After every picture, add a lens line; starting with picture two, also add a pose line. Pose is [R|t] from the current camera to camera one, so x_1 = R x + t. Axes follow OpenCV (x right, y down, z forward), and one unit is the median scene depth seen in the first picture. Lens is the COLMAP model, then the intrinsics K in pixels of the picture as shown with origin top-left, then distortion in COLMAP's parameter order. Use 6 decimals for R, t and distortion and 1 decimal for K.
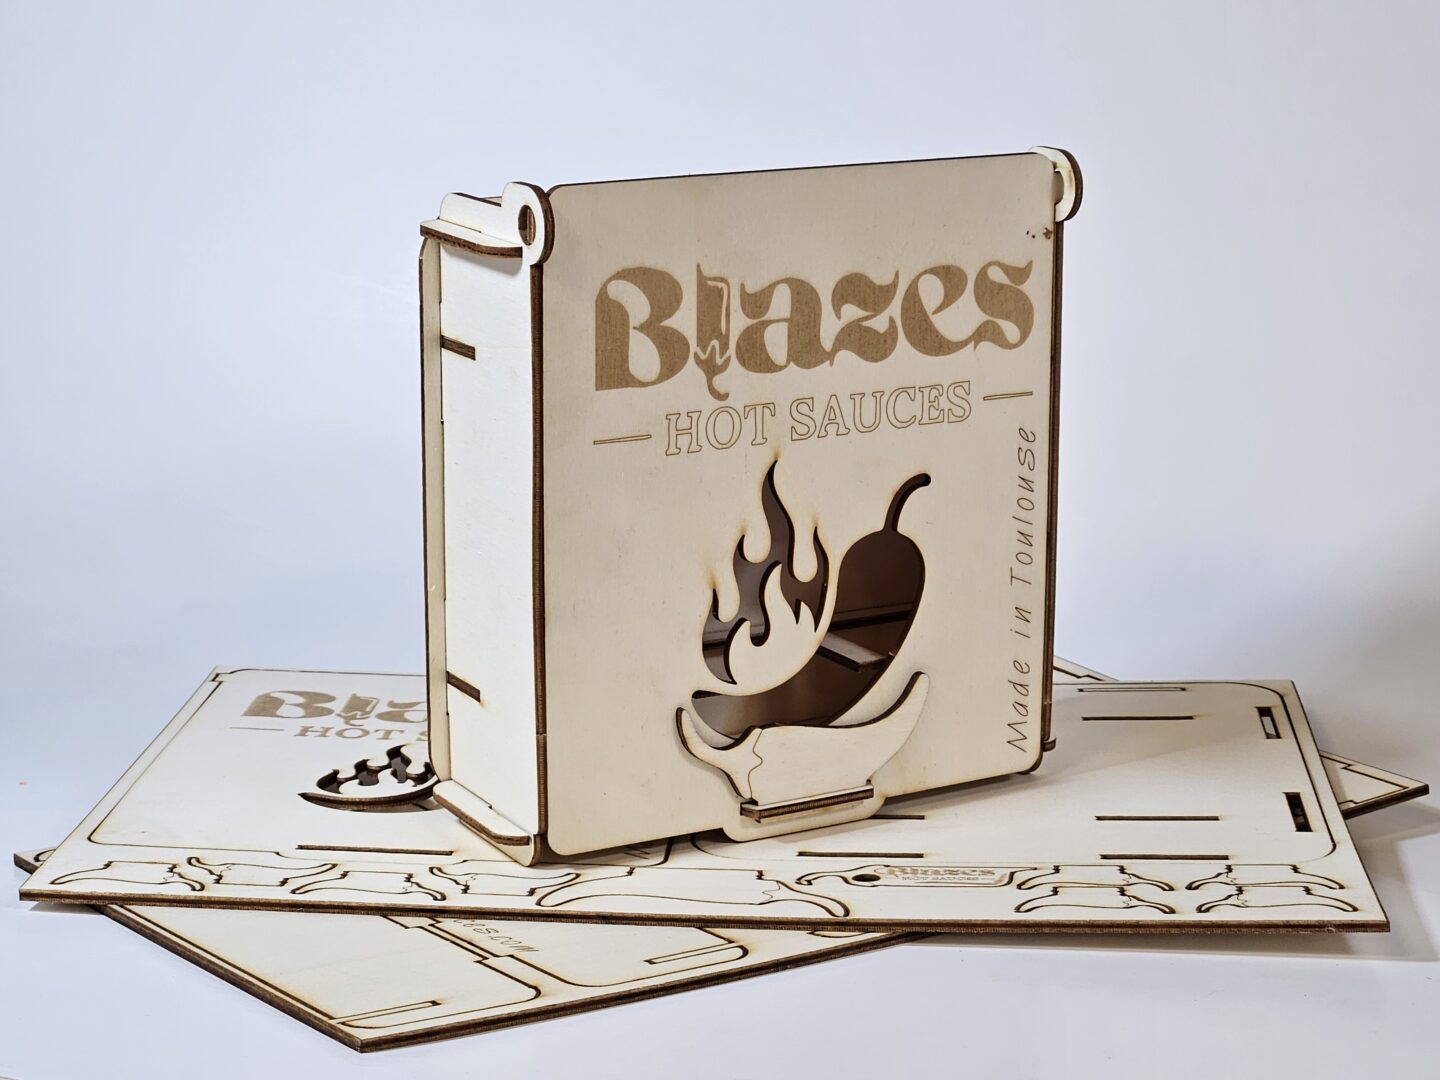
lens RADIAL K [[2930.6, 0, 716.6], [0, 2930.6, 554.6], [0, 0, 1]] dist [-0.383892, 0.000000]
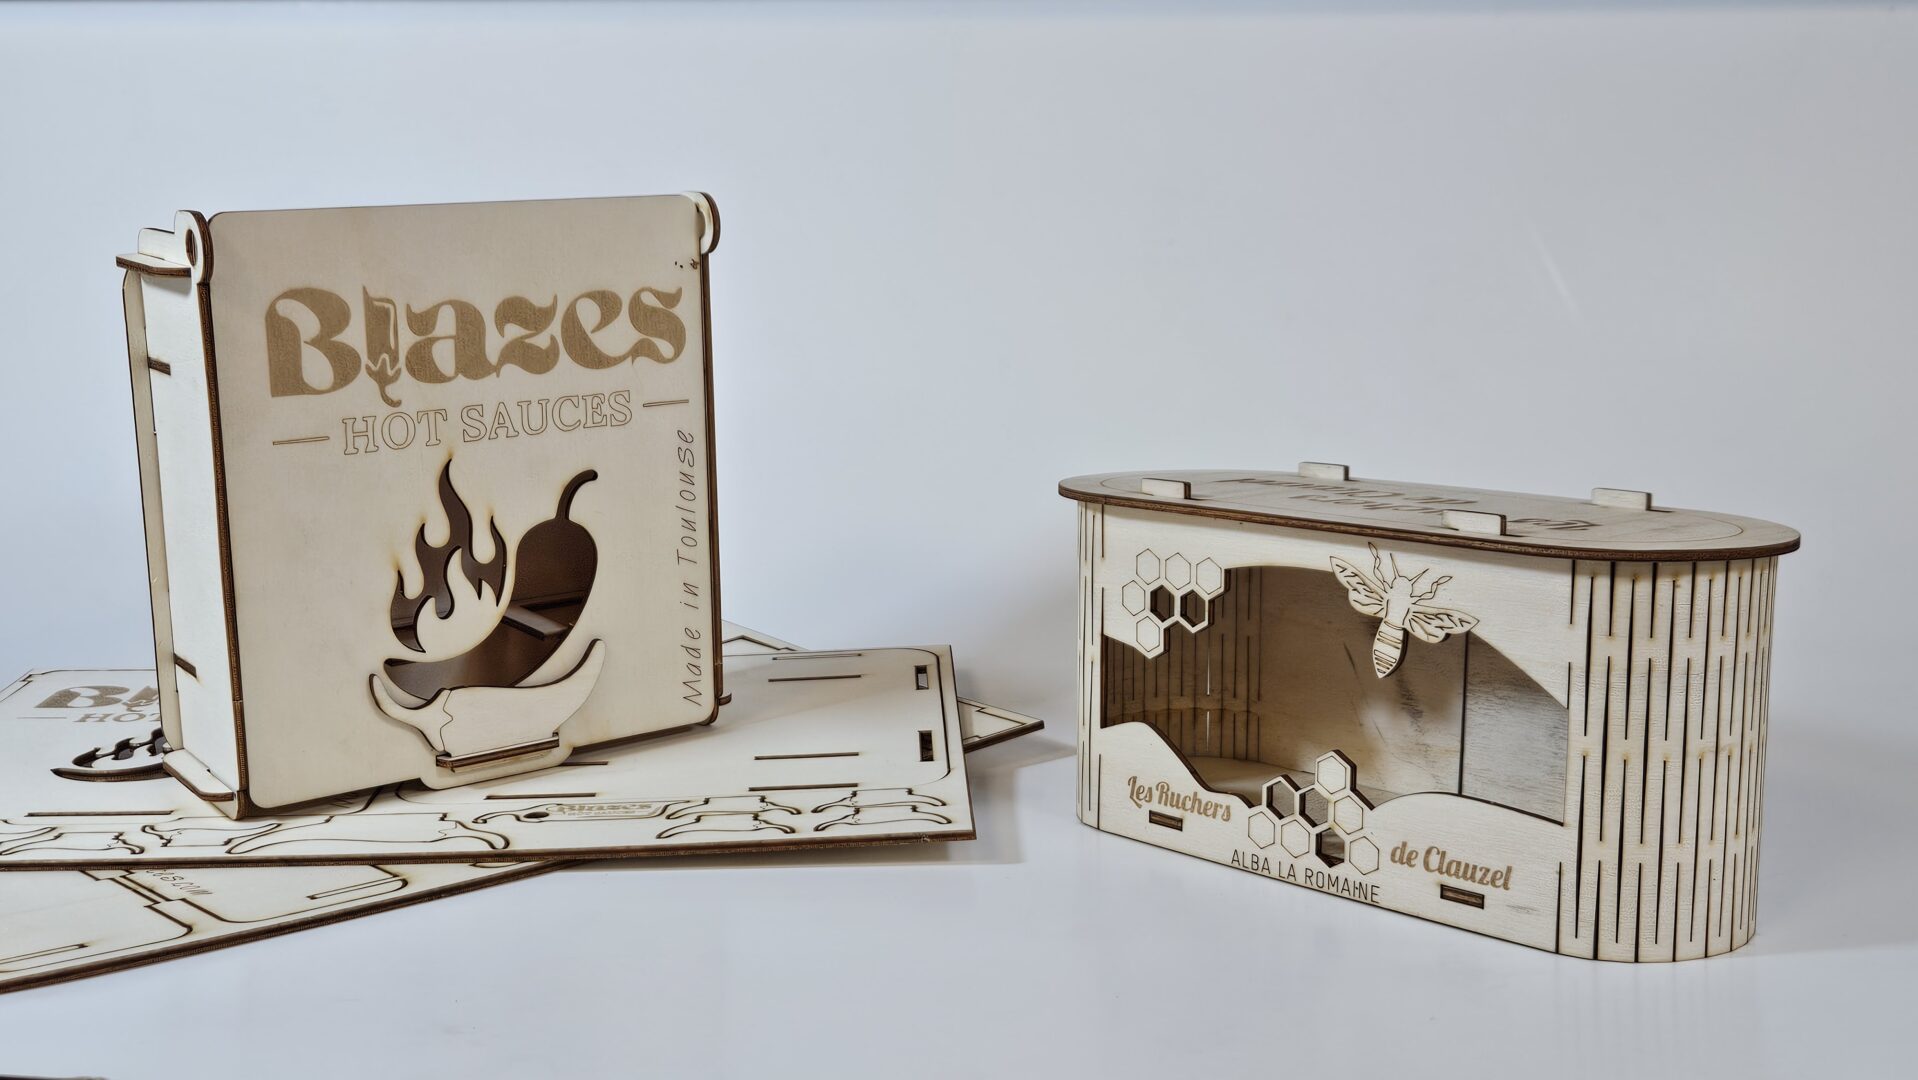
lens RADIAL K [[2044.2, 0, 975.8], [0, 2044.2, 543.8], [0, 0, 1]] dist [-0.013028, 0.000000]
pose [[0.991570, -0.034087, 0.125008, 0.124193], [0.038793, 0.998620, -0.035407, 0.038391], [-0.123629, 0.039958, 0.991524, 0.168772]]
